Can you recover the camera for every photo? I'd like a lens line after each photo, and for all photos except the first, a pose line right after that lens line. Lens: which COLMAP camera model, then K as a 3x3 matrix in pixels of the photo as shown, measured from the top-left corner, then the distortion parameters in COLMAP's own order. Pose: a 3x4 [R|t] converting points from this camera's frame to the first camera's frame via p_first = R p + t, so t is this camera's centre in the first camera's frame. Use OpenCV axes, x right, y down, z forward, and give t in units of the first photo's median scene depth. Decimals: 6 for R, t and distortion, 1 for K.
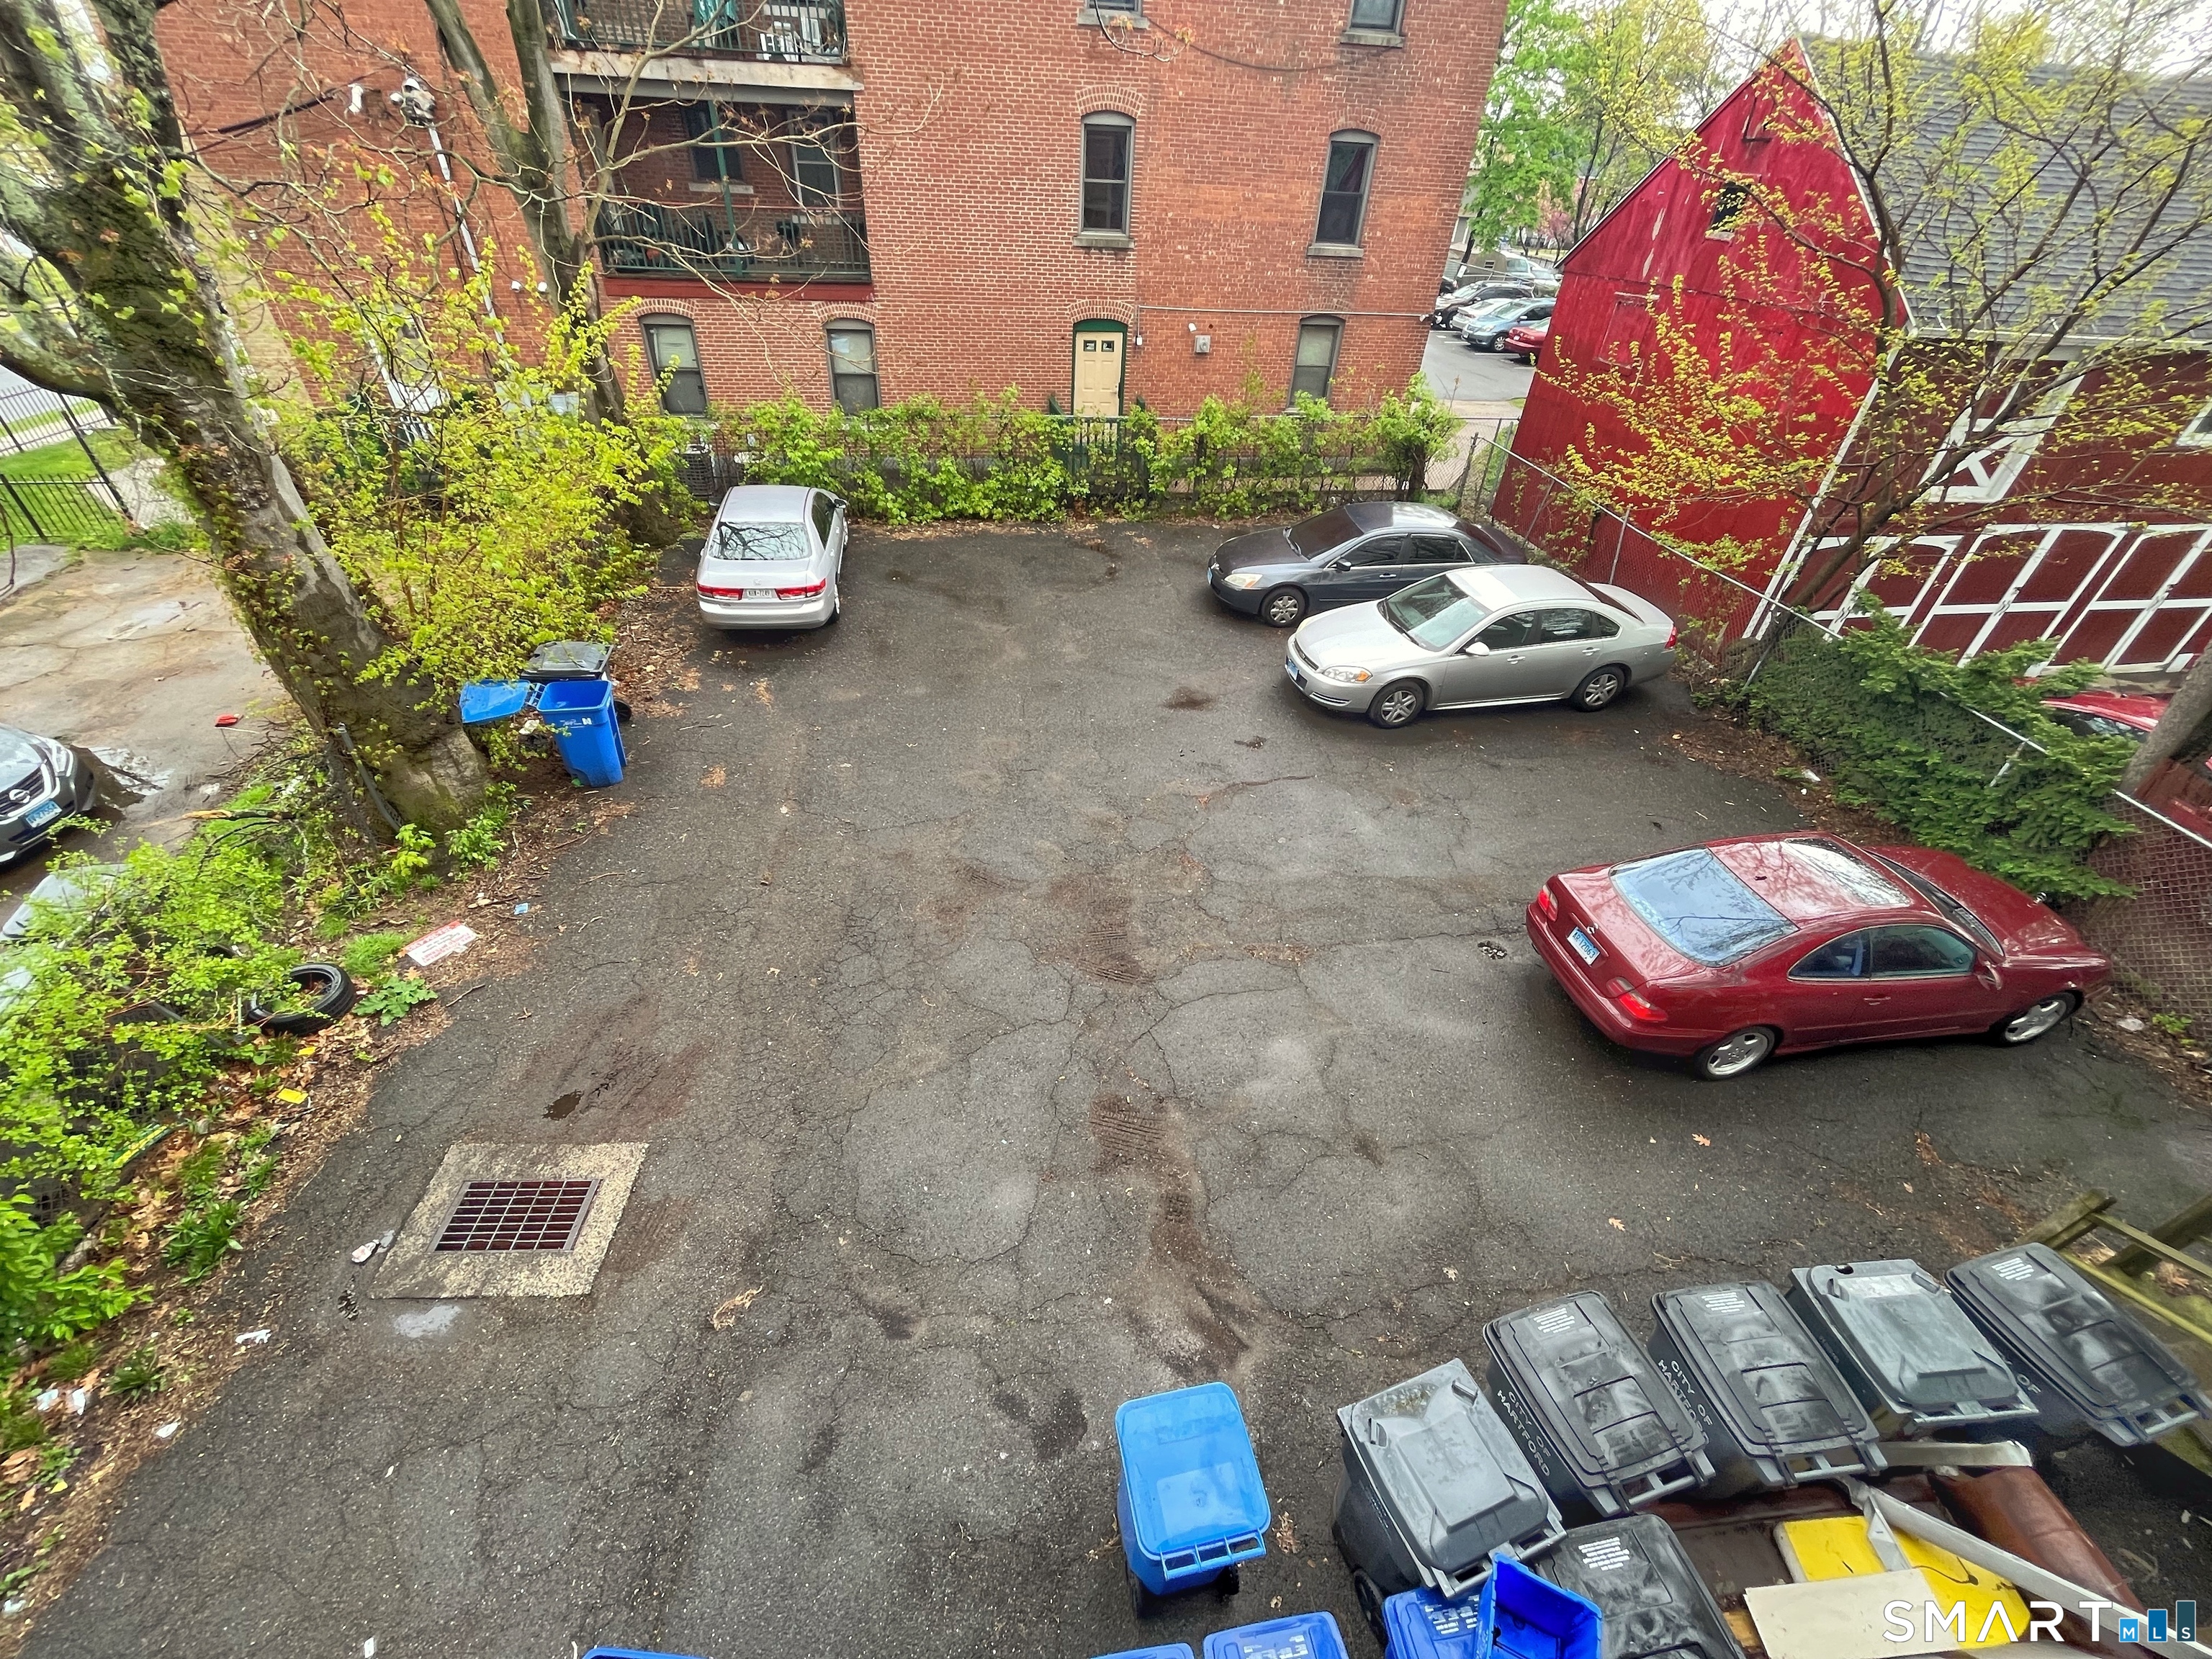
lens RADIAL K [[927.3, 0, 1106.0], [0, 927.3, 829.5], [0, 0, 1]] dist [-0.001631, -0.000348]
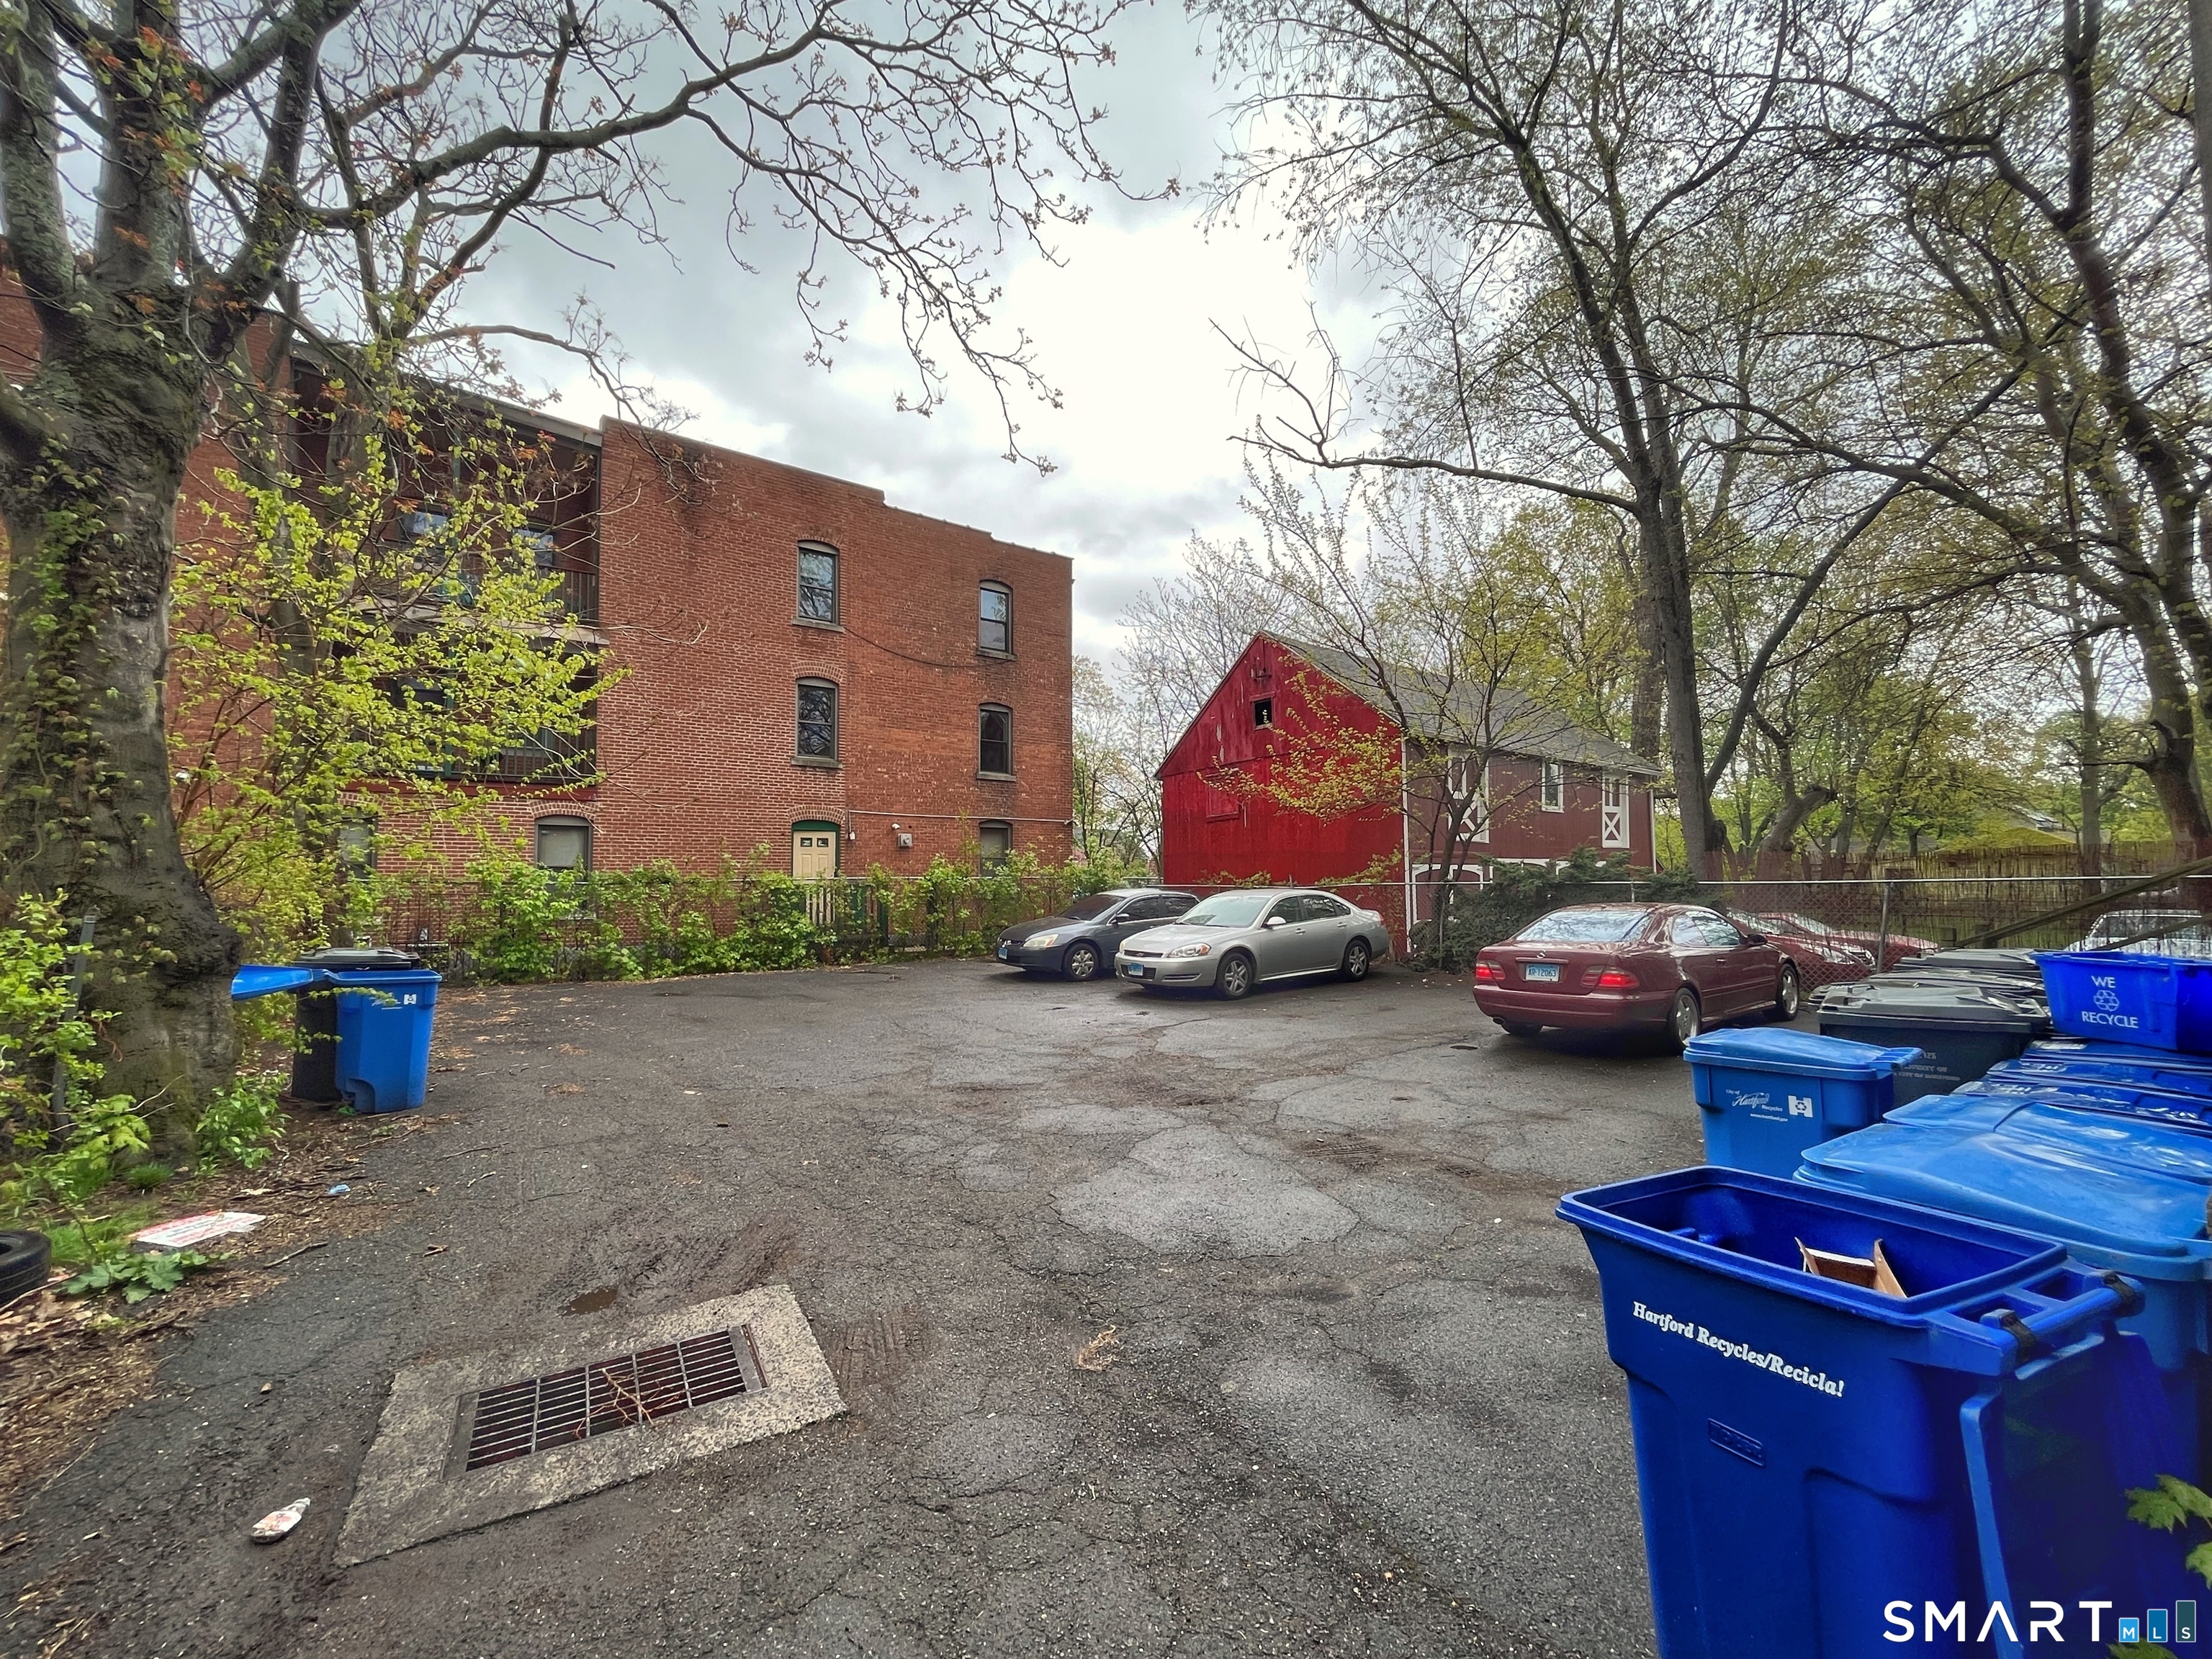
lens RADIAL K [[927.3, 0, 1106.0], [0, 927.3, 829.5], [0, 0, 1]] dist [-0.001631, -0.000348]
pose [[0.876529, -0.017090, 0.481045, -0.543233], [0.325447, 0.757372, -0.566102, 0.478551], [-0.354655, 0.652760, 0.669421, 0.288867]]
